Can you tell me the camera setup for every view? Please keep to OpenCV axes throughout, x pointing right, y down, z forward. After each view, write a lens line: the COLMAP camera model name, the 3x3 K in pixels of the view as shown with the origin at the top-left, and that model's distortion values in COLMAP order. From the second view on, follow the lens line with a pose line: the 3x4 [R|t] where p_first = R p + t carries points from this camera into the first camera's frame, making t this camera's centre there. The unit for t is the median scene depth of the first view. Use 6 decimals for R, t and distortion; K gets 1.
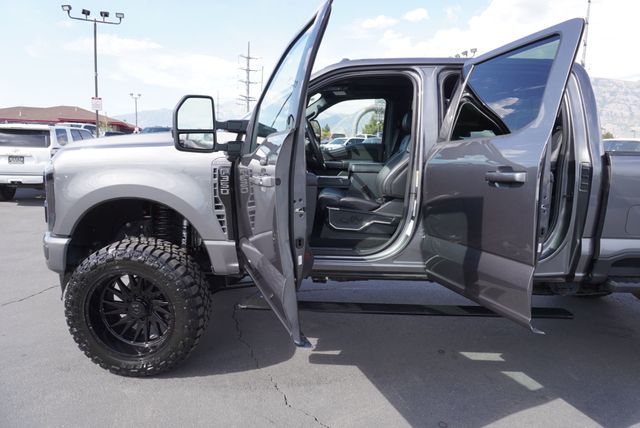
lens RADIAL K [[425.7, 0, 325.0], [0, 425.7, 213.1], [0, 0, 1]] dist [-0.024446, 0.018067]
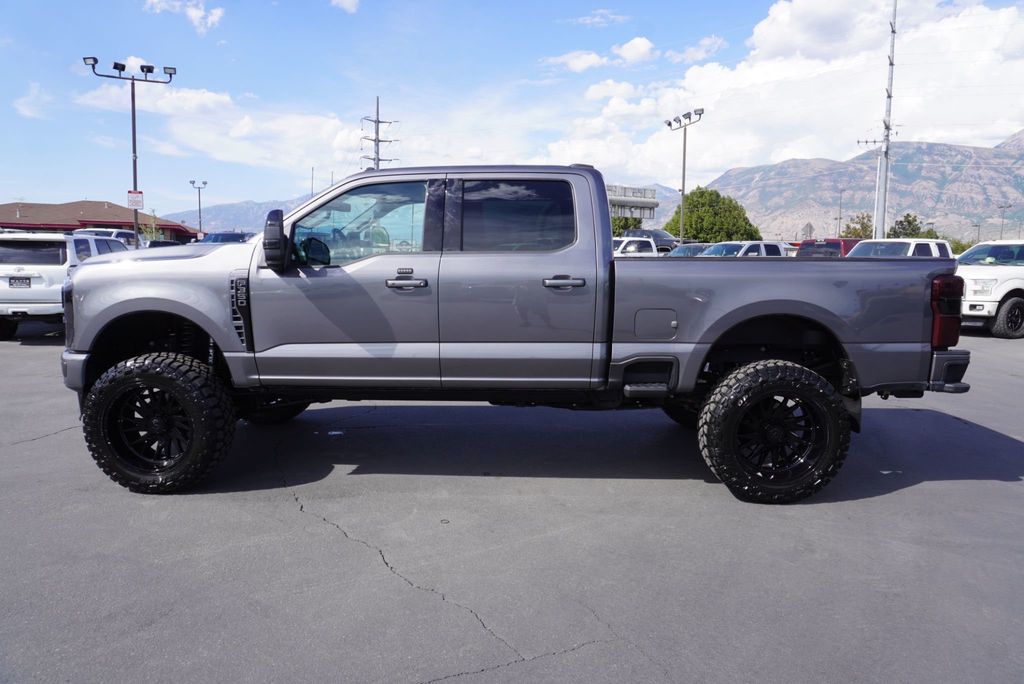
lens RADIAL K [[681.1, 0, 510.2], [0, 681.1, 339.8], [0, 0, 1]] dist [-0.024446, 0.018067]
pose [[0.999834, -0.016939, 0.006772, 0.365396], [0.017168, 0.999228, -0.035330, 0.098291], [-0.006168, 0.035441, 0.999353, -0.577557]]
